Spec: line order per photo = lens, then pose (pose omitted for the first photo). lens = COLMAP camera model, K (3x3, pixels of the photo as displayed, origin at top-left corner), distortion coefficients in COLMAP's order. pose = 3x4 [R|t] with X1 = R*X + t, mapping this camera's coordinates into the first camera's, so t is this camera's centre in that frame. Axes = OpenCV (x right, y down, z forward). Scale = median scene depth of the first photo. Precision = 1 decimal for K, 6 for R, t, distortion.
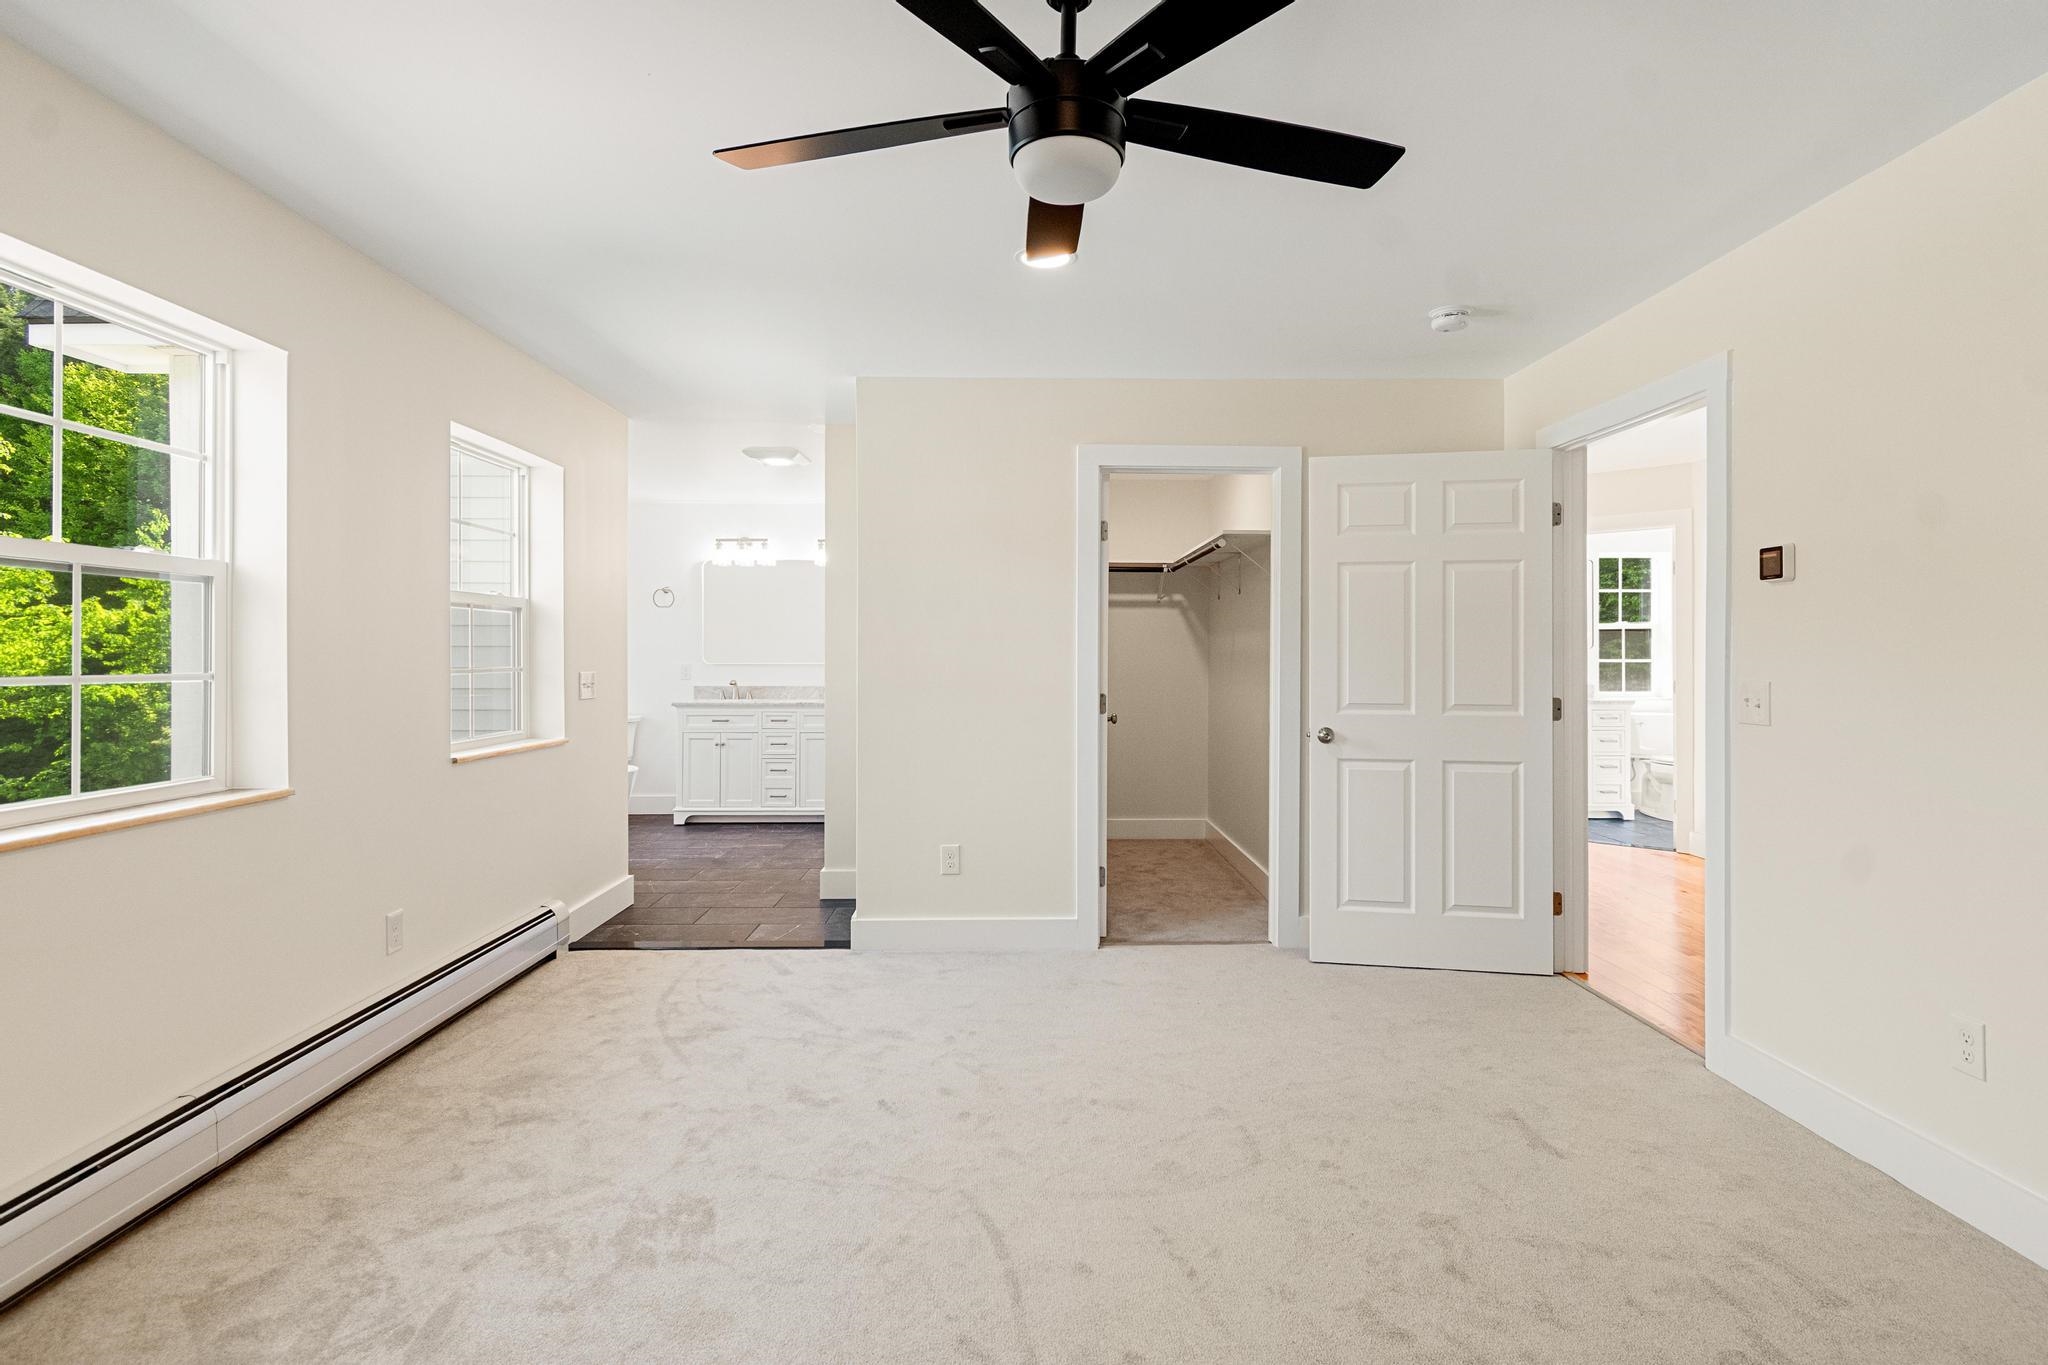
lens RADIAL K [[1048.6, 0, 1034.3], [0, 1048.6, 652.3], [0, 0, 1]] dist [0.005622, -0.006784]
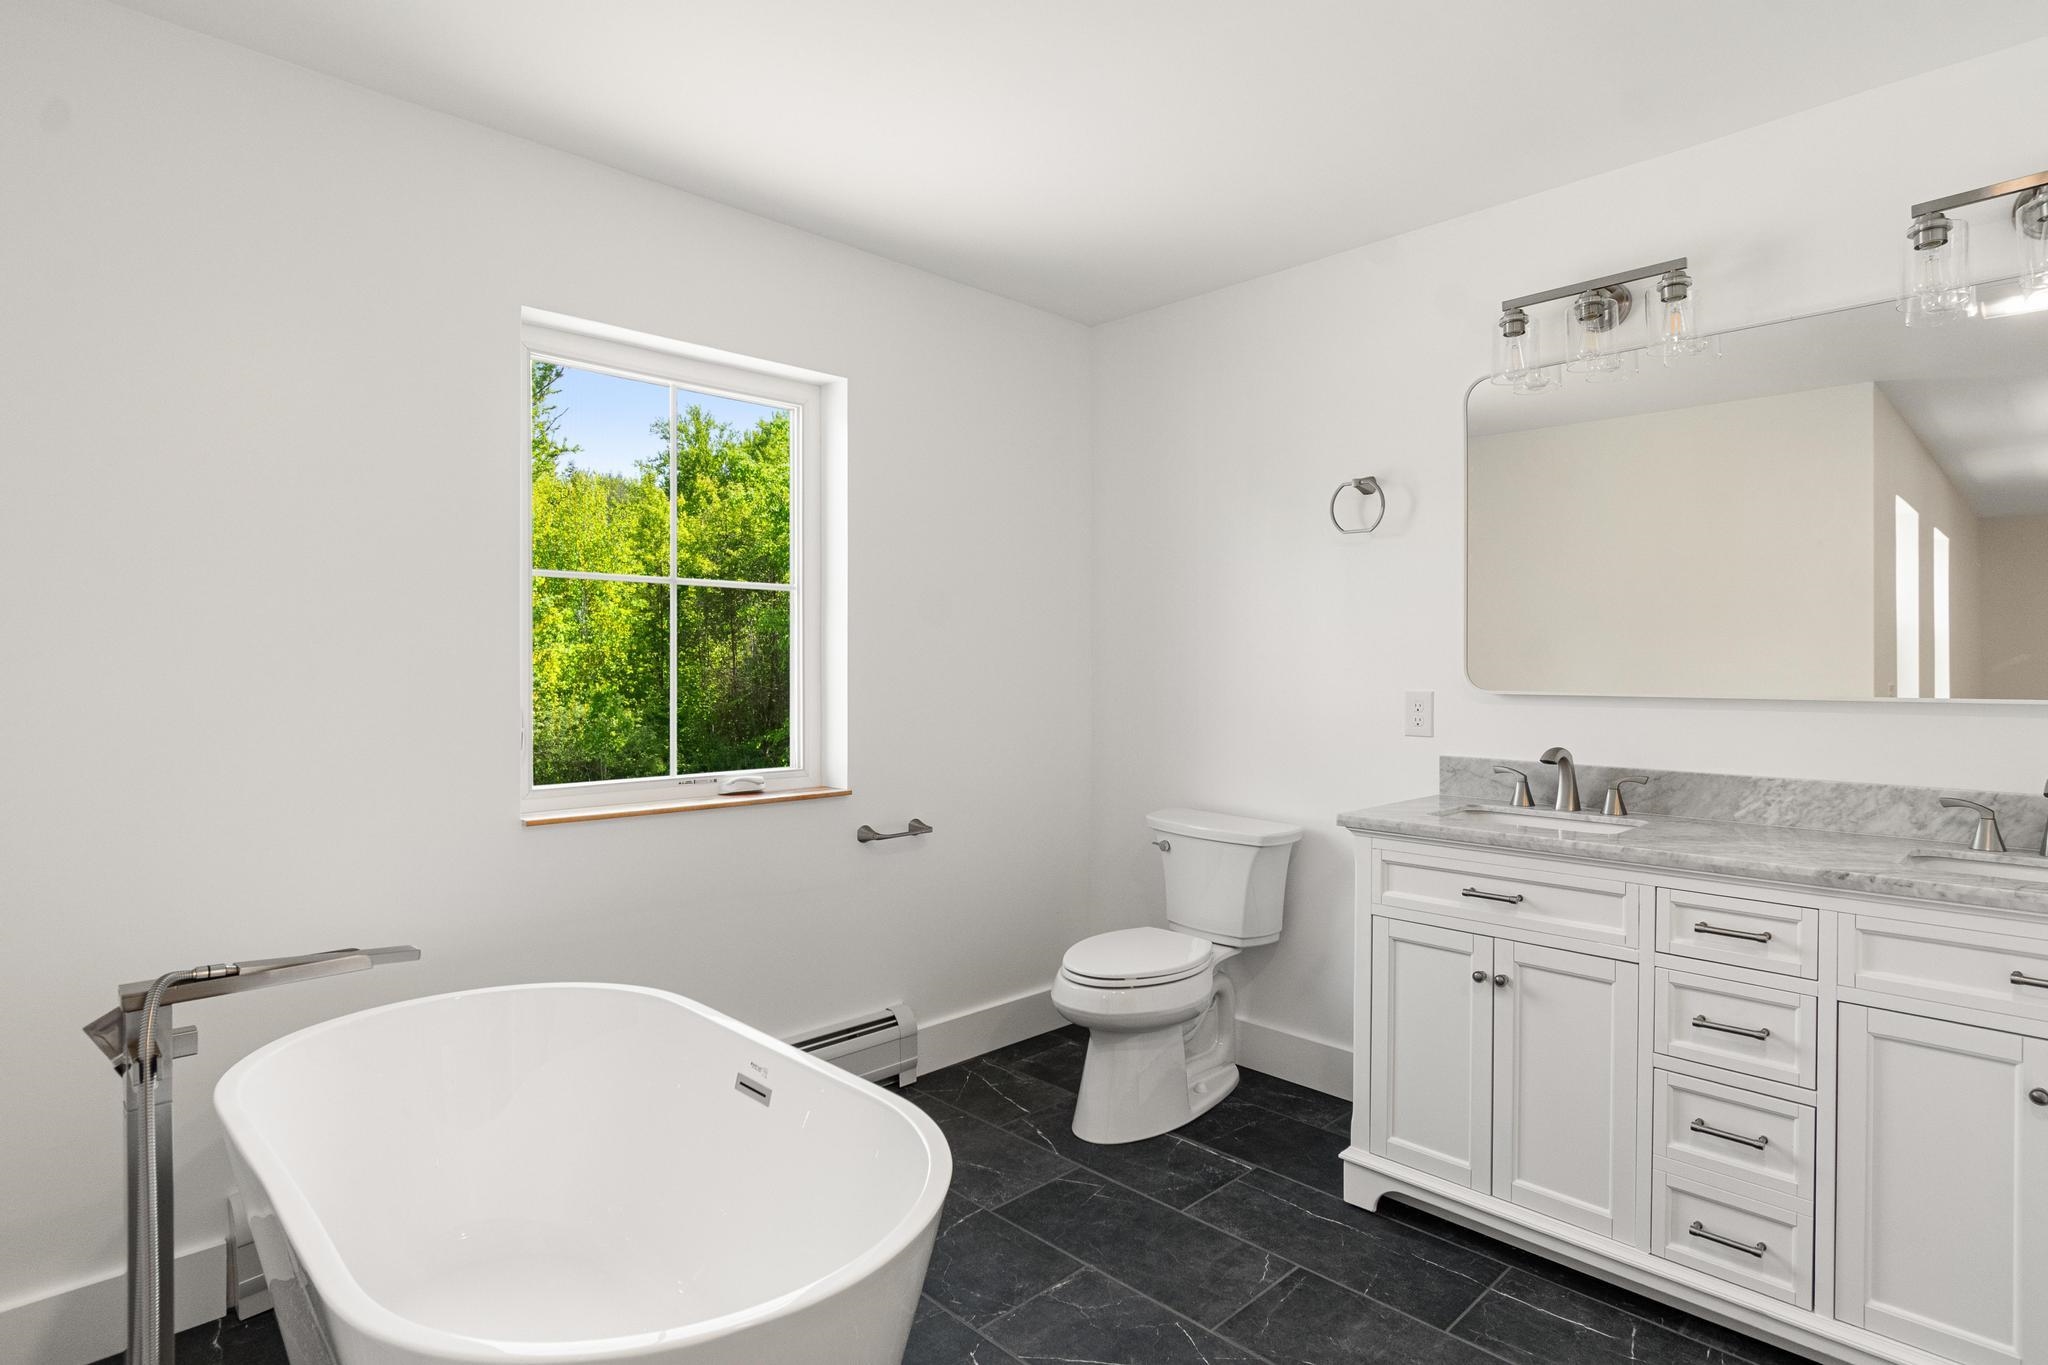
lens RADIAL K [[1049.8, 0, 1027.1], [0, 1049.8, 673.3], [0, 0, 1]] dist [0.002813, -0.002443]
pose [[0.683337, -0.001773, -0.730101, -0.365429], [0.000849, 0.999998, -0.001633, 0.008604], [0.730103, 0.000496, 0.683337, 1.475987]]
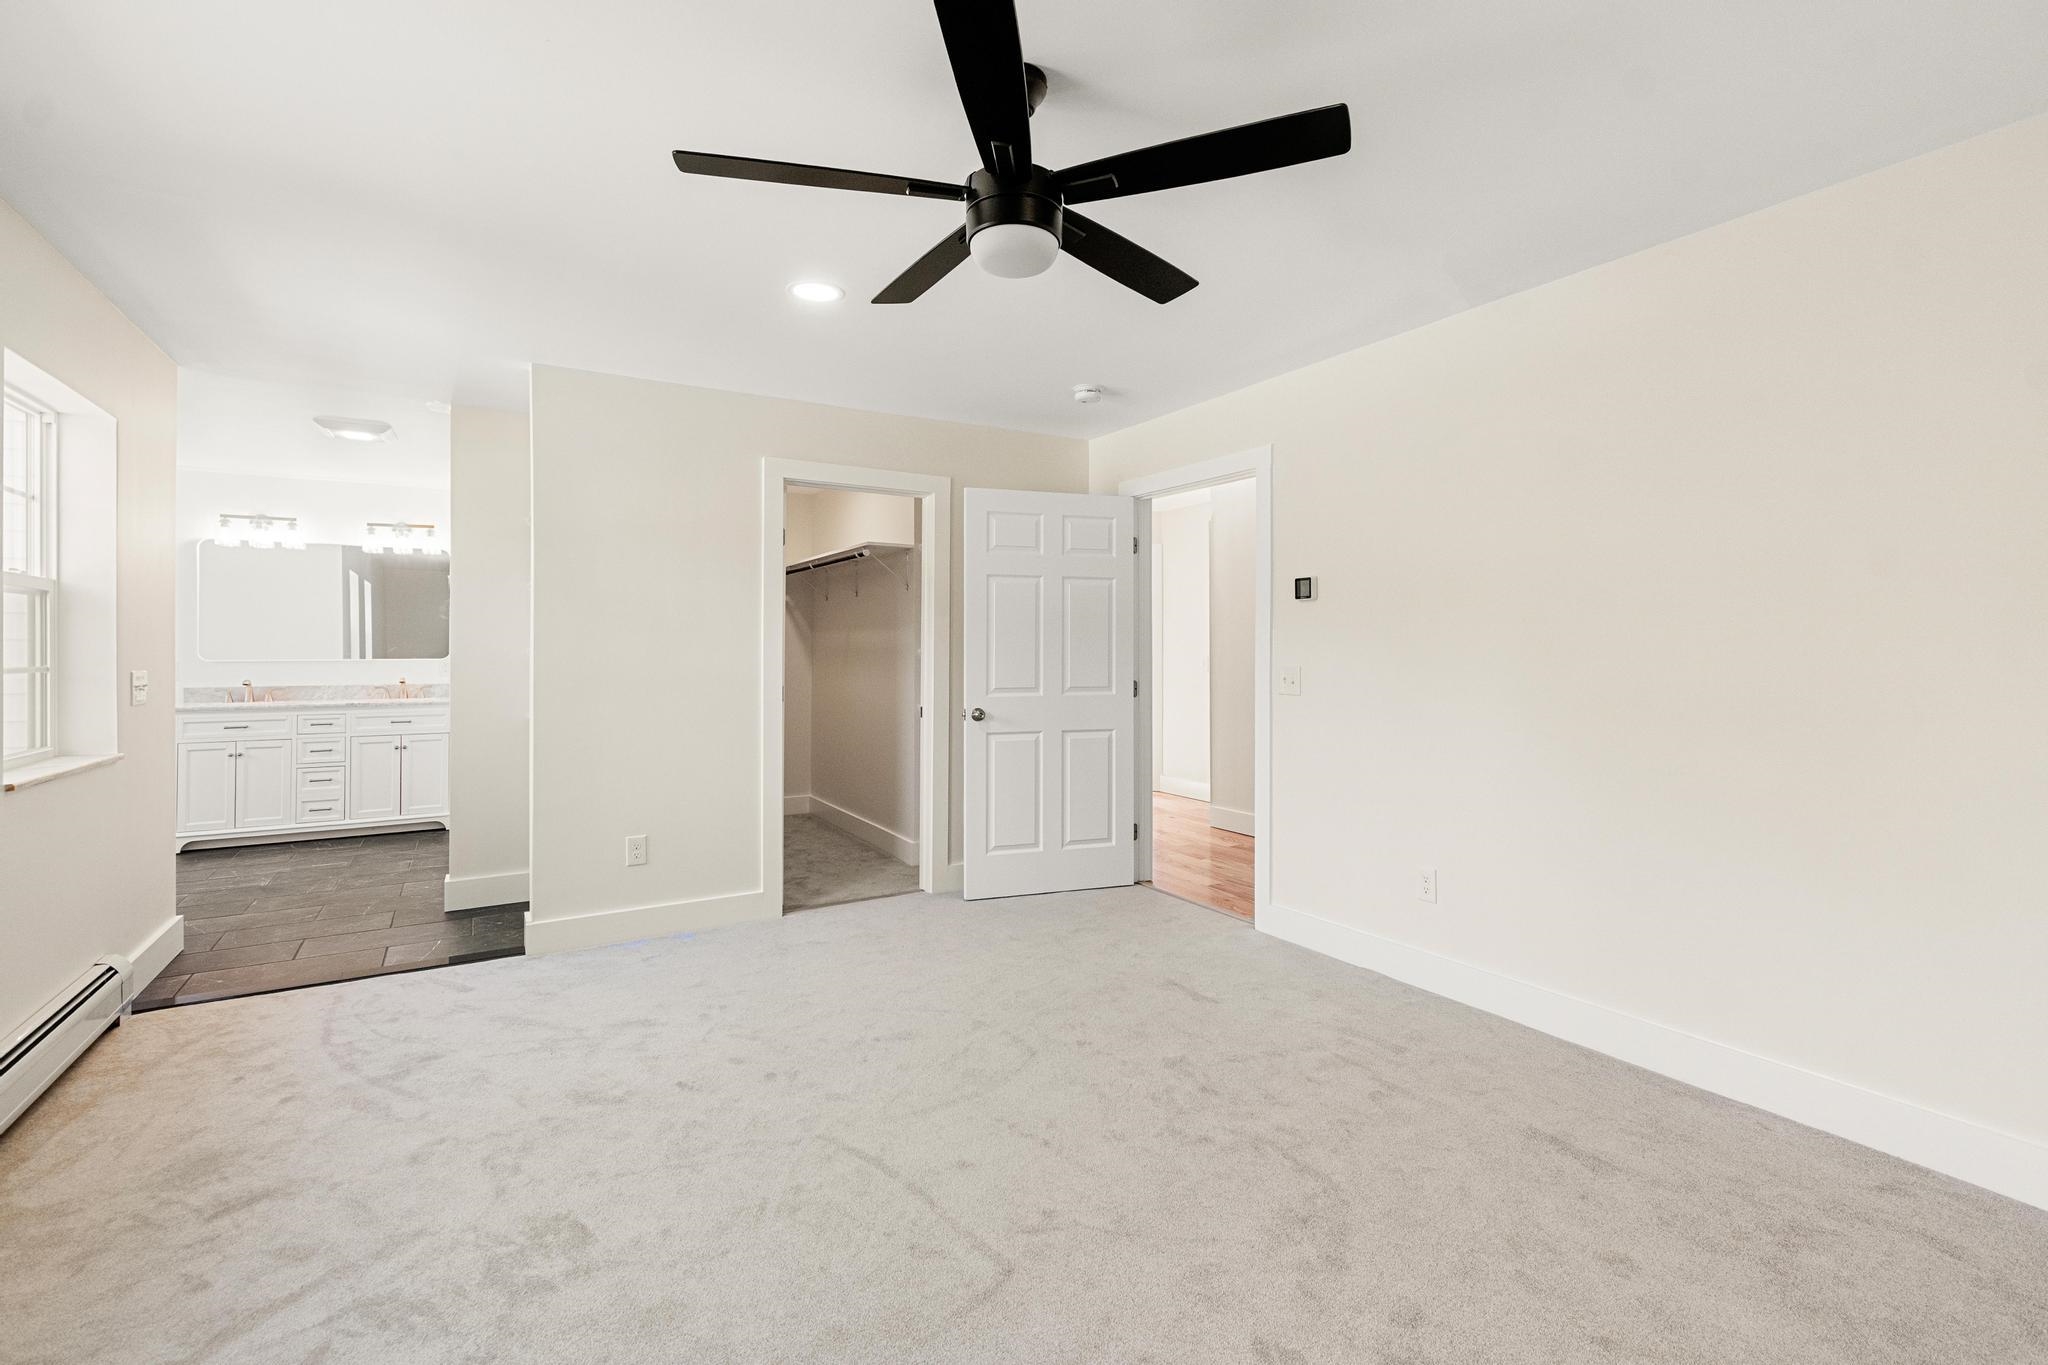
lens RADIAL K [[929.1, 0, 1041.4], [0, 929.1, 643.3], [0, 0, 1]] dist [-0.000039, -0.001779]
pose [[0.860466, 0.001843, 0.509505, -0.248599], [0.000285, 0.999992, -0.004098, 0.000119], [-0.509508, 0.003671, 0.860458, 0.027829]]
